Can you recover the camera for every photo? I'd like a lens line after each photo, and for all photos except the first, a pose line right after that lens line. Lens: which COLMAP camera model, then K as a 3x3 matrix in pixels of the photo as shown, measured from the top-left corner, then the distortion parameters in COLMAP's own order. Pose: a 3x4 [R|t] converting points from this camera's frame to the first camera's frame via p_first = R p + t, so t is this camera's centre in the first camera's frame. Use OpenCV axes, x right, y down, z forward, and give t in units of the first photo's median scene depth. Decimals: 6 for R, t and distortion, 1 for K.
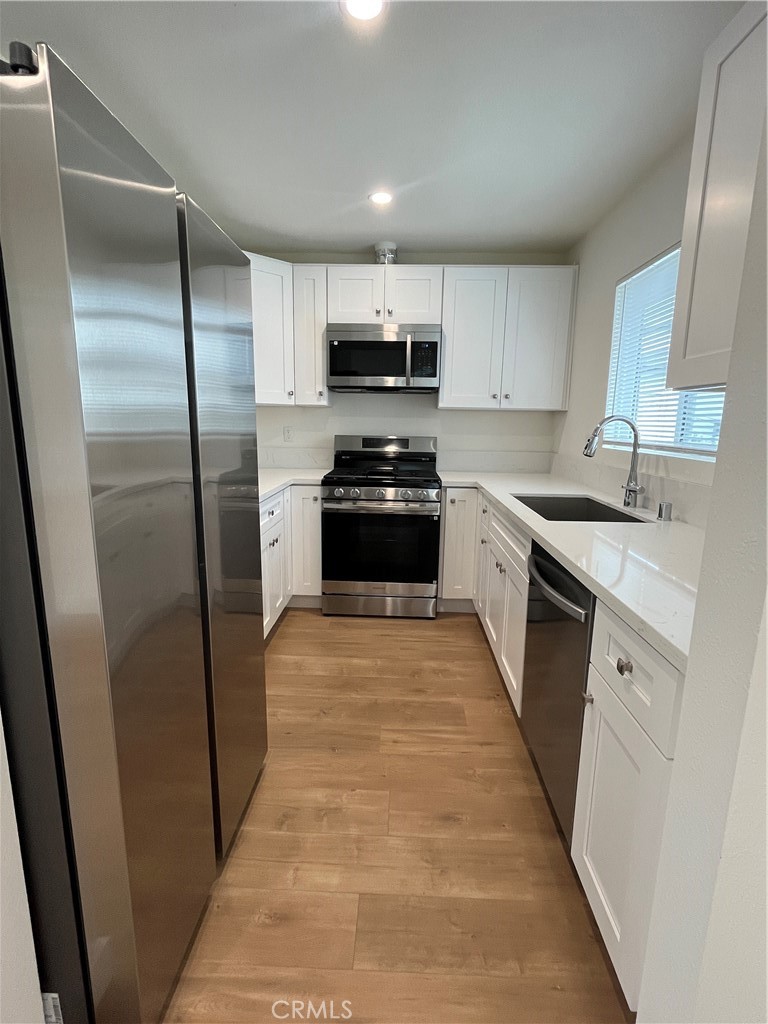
lens RADIAL K [[493.6, 0, 384.6], [0, 493.6, 514.5], [0, 0, 1]] dist [-0.000785, 0.000048]
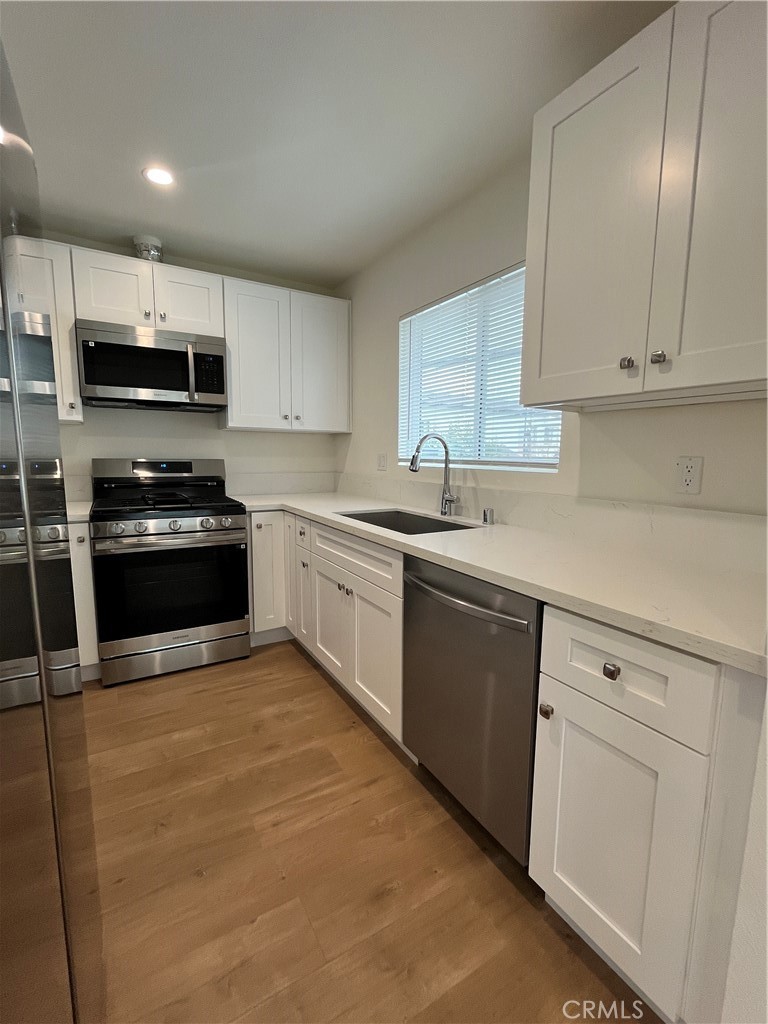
lens RADIAL K [[452.5, 0, 384.0], [0, 452.5, 512.0], [0, 0, 1]] dist [0.001483, 0.000158]
pose [[0.839725, -0.076944, 0.537533, -0.121145], [0.103506, 0.994441, -0.019348, -0.012821], [-0.533056, 0.071884, 0.843021, 0.150756]]
